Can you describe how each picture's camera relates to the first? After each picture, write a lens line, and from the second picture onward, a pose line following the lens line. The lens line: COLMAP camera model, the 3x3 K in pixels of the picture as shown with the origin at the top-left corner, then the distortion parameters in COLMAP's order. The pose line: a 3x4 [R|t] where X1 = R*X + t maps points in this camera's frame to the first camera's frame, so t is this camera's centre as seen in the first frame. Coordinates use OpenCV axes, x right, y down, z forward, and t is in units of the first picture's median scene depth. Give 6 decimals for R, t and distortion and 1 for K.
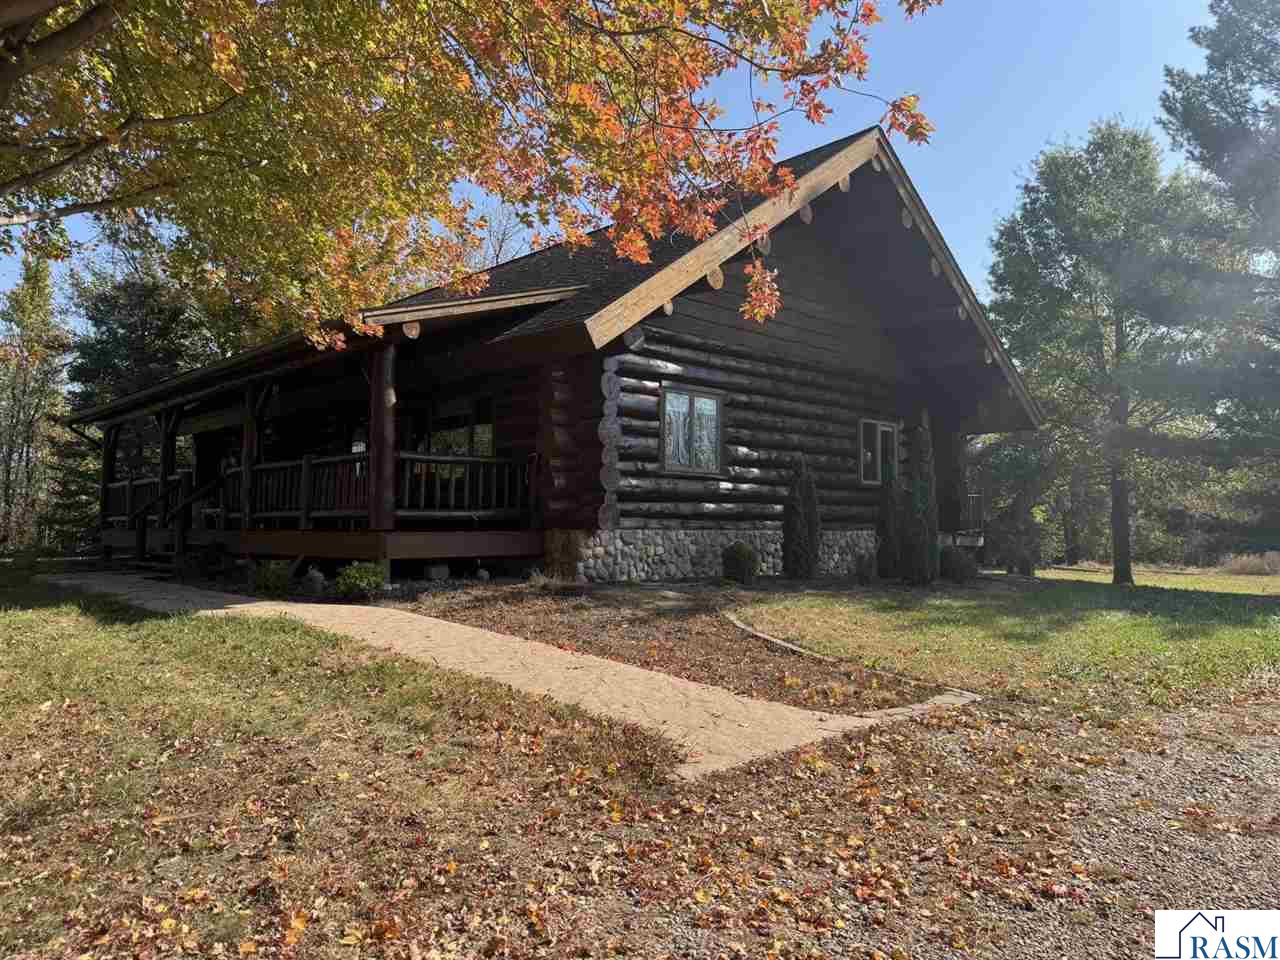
lens RADIAL K [[884.5, 0, 632.2], [0, 884.5, 476.7], [0, 0, 1]] dist [0.103087, -0.161240]
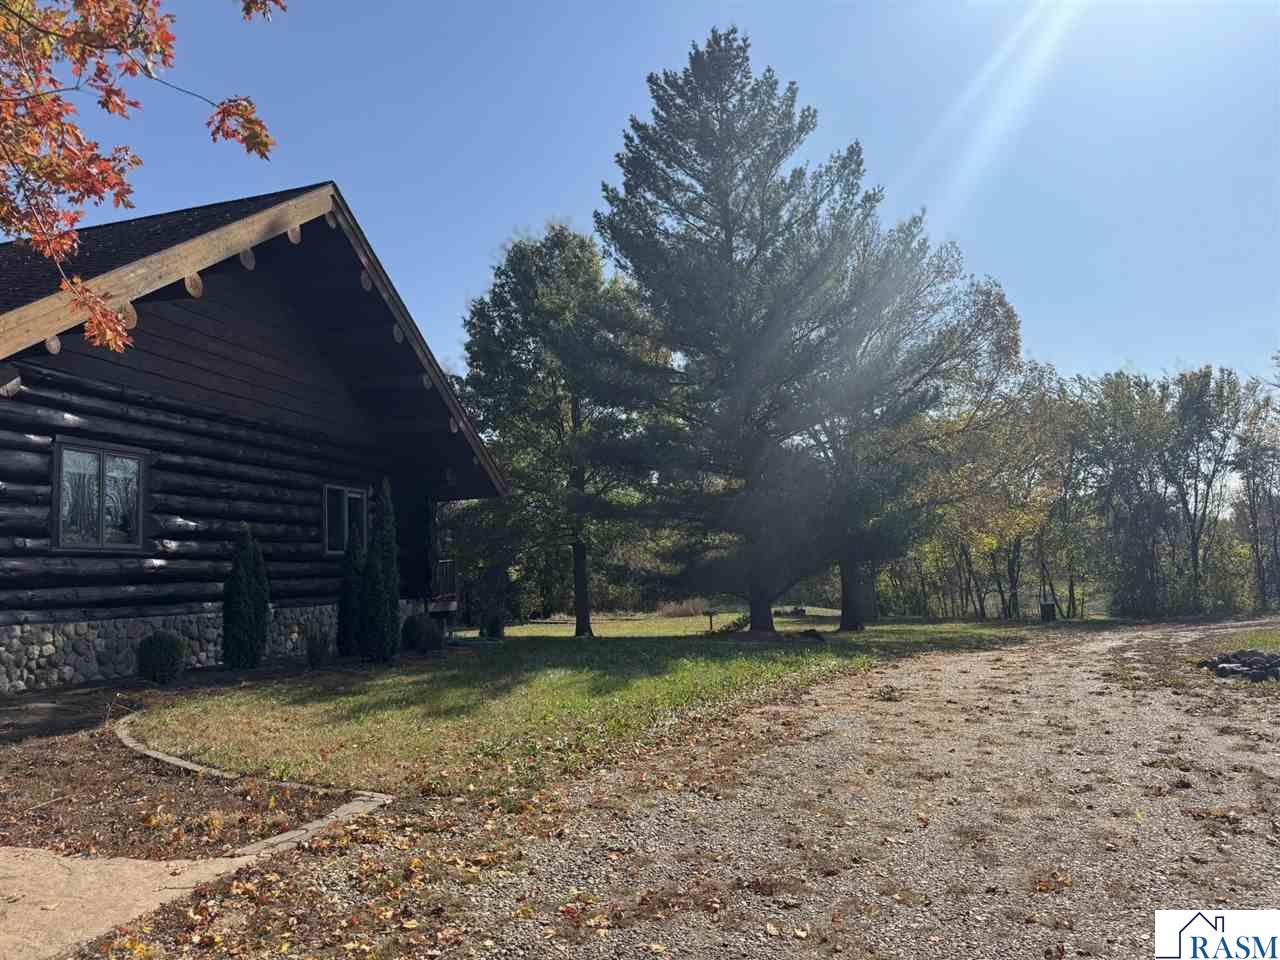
lens RADIAL K [[895.2, 0, 640.5], [0, 895.2, 470.7], [0, 0, 1]] dist [0.008054, -0.024149]
pose [[0.849154, 0.015894, 0.527906, 0.058447], [0.025753, 0.997112, -0.071446, -0.005531], [-0.527517, 0.074264, 0.846292, 0.039963]]
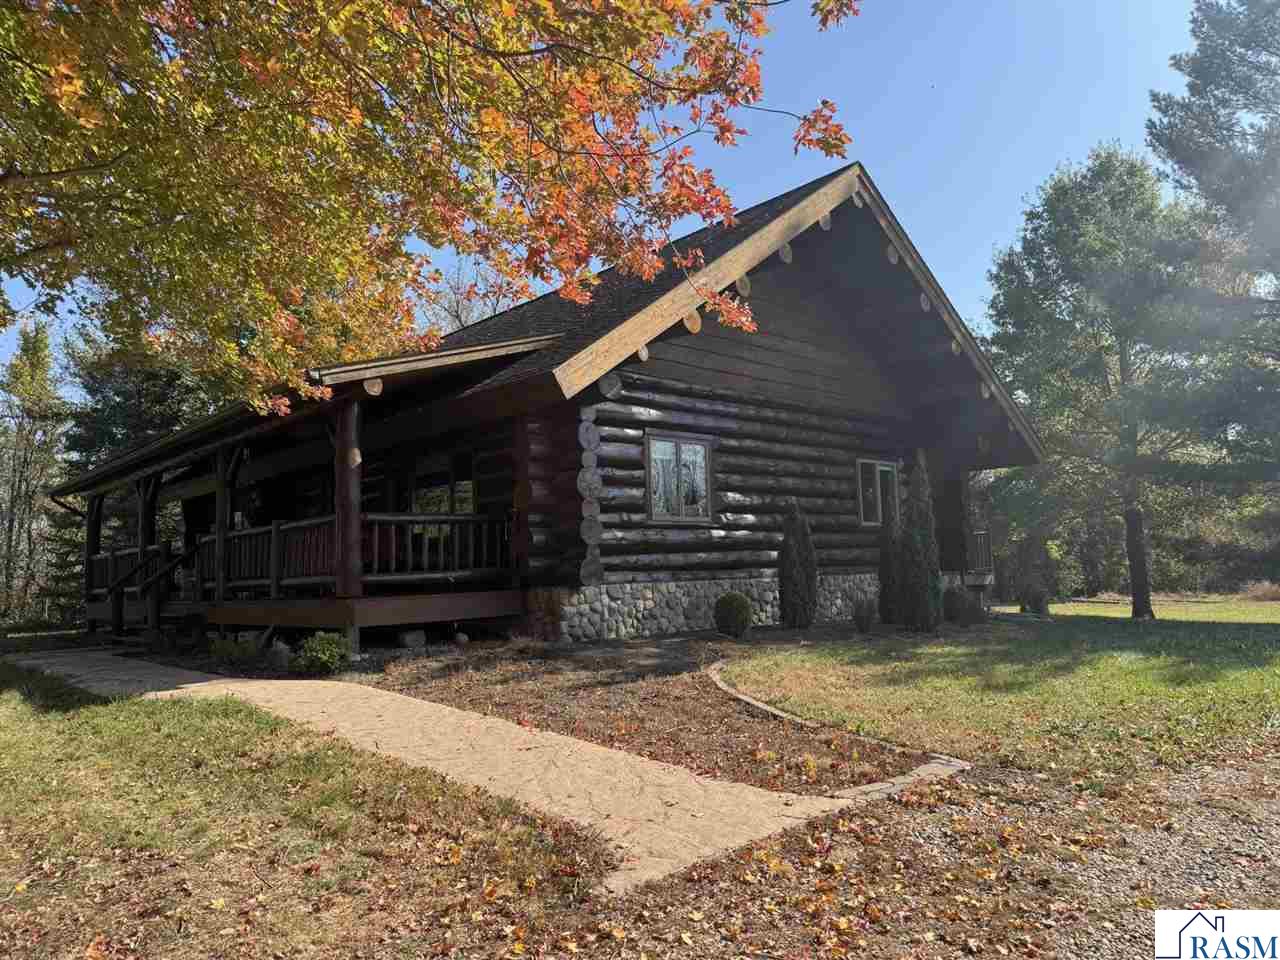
lens RADIAL K [[883.7, 0, 642.8], [0, 883.7, 486.3], [0, 0, 1]] dist [0.101051, -0.142697]
pose [[0.999243, -0.038539, -0.005296, 0.035380], [0.038289, 0.998420, -0.041126, -0.005777], [0.006872, 0.040892, 0.999140, 0.037590]]
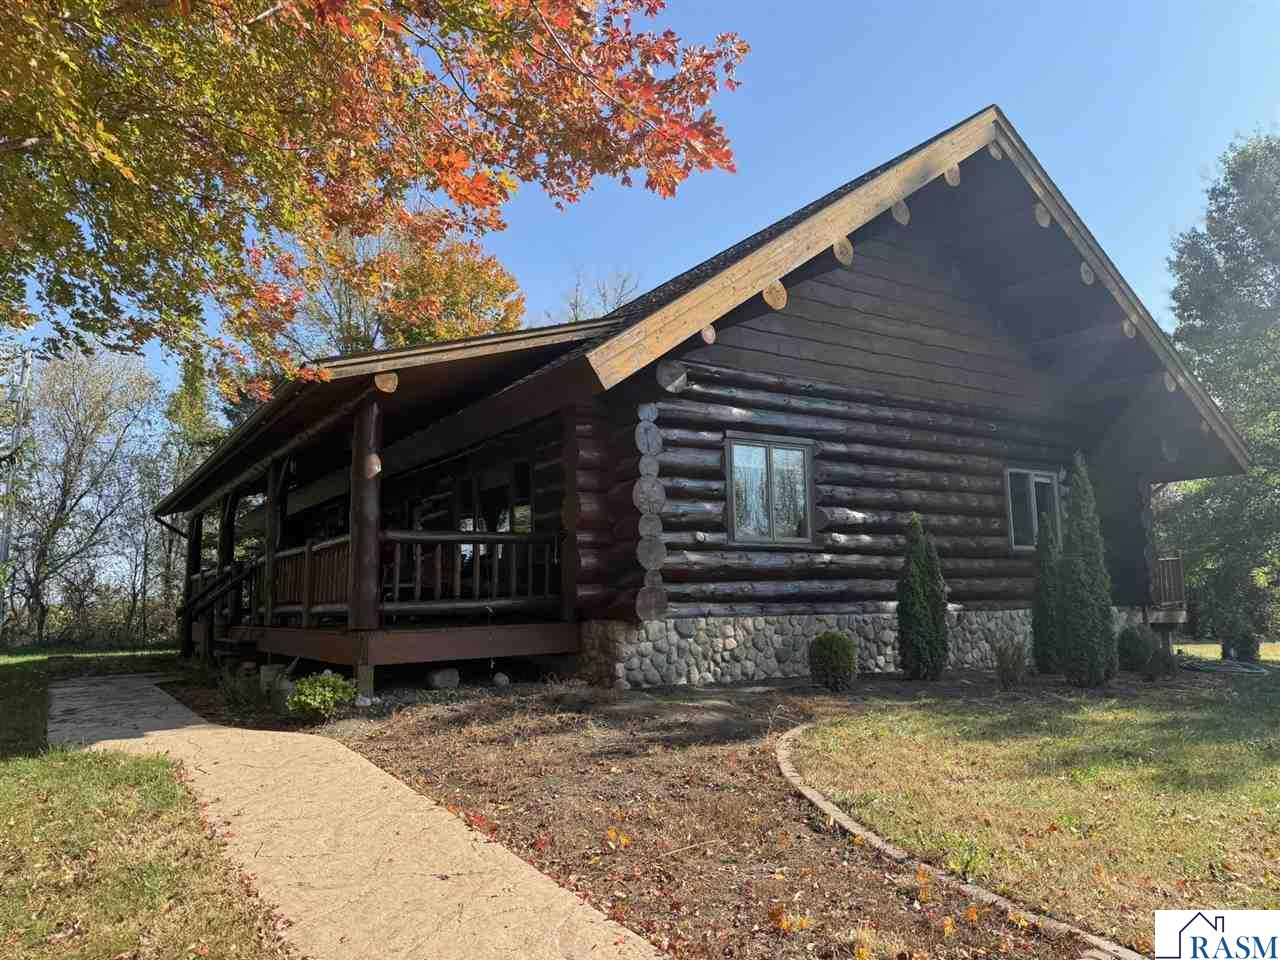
lens RADIAL K [[884.5, 0, 632.2], [0, 884.5, 476.7], [0, 0, 1]] dist [0.103087, -0.161240]
pose [[0.982831, -0.047571, -0.178269, 0.096726], [0.033094, 0.995973, -0.083321, -0.002061], [0.181515, 0.075991, 0.980448, 0.203750]]
